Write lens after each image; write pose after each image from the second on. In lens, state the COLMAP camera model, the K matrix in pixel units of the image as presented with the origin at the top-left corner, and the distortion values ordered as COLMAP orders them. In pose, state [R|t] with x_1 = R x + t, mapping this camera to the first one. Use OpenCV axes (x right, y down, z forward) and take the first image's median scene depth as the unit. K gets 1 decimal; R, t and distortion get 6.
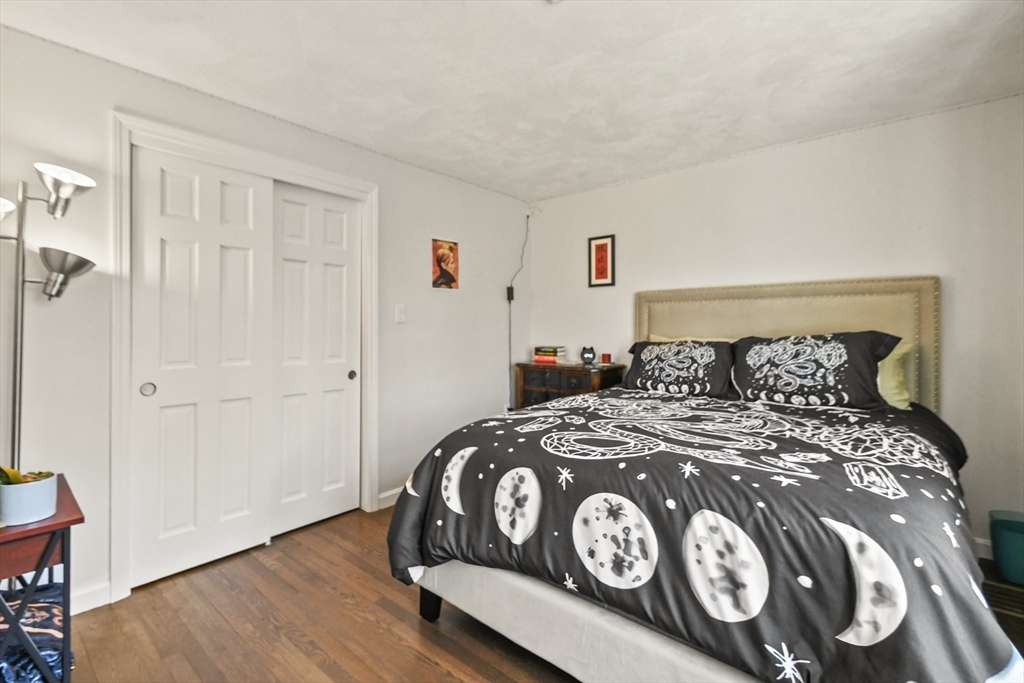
lens RADIAL K [[459.0, 0, 510.5], [0, 459.0, 335.0], [0, 0, 1]] dist [0.008447, -0.001077]
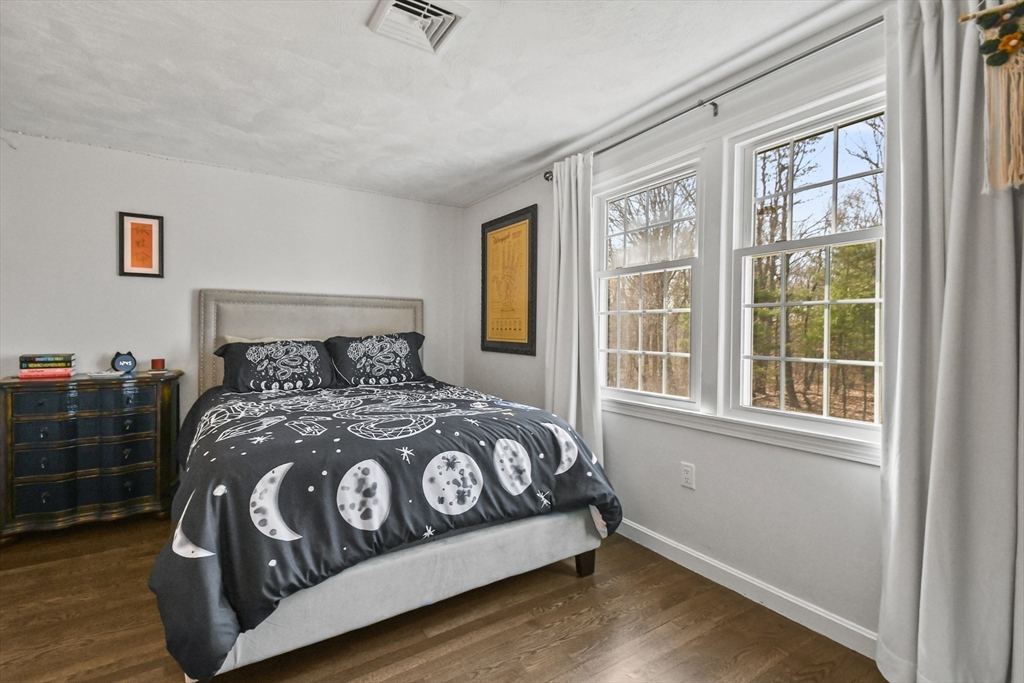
lens RADIAL K [[450.7, 0, 482.7], [0, 450.7, 345.1], [0, 0, 1]] dist [0.001312, -0.000494]
pose [[0.310889, -0.026639, 0.950073, -0.824030], [0.008481, 0.999645, 0.025254, -0.000351], [-0.950408, 0.000207, 0.311004, 0.400807]]
